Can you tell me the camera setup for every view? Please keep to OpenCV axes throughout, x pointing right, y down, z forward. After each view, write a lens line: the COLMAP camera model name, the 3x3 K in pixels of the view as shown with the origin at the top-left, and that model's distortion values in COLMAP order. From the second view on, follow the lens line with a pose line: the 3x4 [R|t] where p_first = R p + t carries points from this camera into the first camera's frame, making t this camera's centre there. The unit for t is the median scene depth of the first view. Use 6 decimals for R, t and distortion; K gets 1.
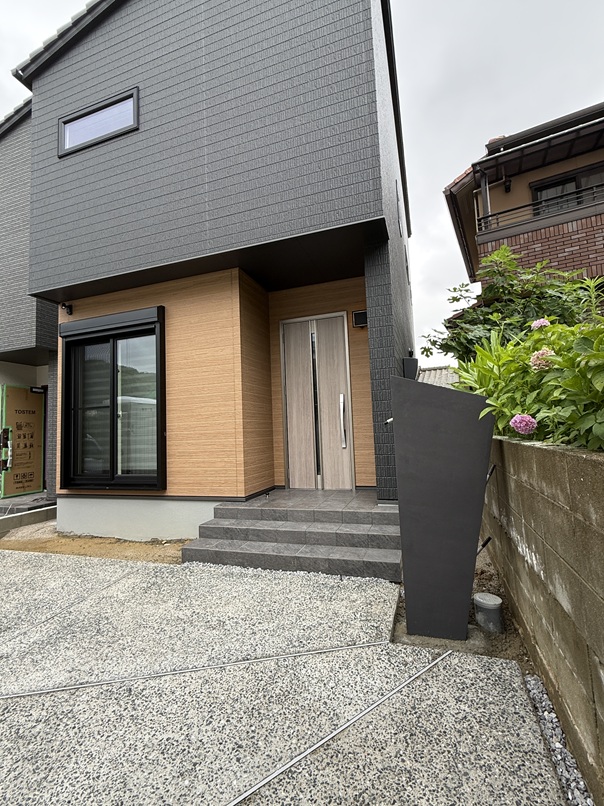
lens RADIAL K [[369.9, 0, 300.1], [0, 369.9, 402.7], [0, 0, 1]] dist [-0.013869, 0.000032]
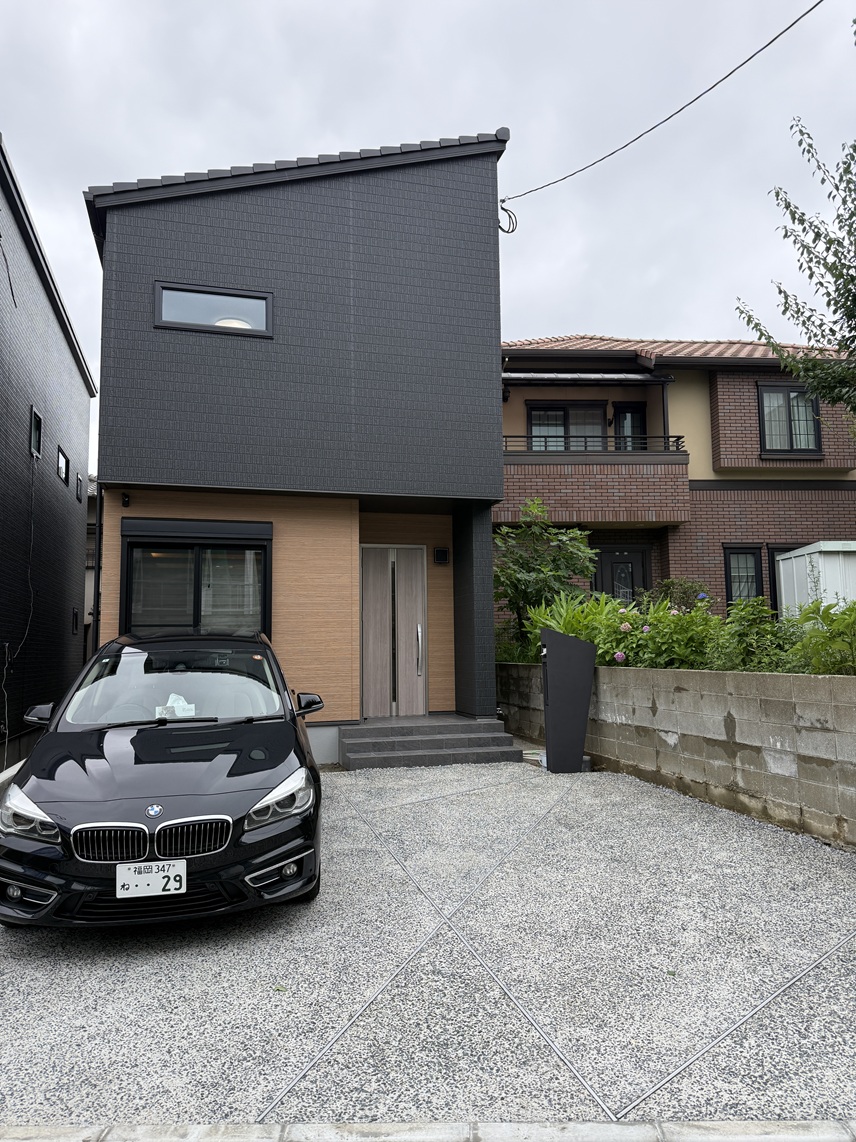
lens RADIAL K [[812.2, 0, 429.2], [0, 812.2, 567.9], [0, 0, 1]] dist [0.020611, -0.014519]
pose [[0.824649, 0.079984, 0.559961, -1.193805], [-0.057600, 0.996680, -0.057536, -0.049903], [-0.562704, 0.015193, 0.826519, -0.936826]]
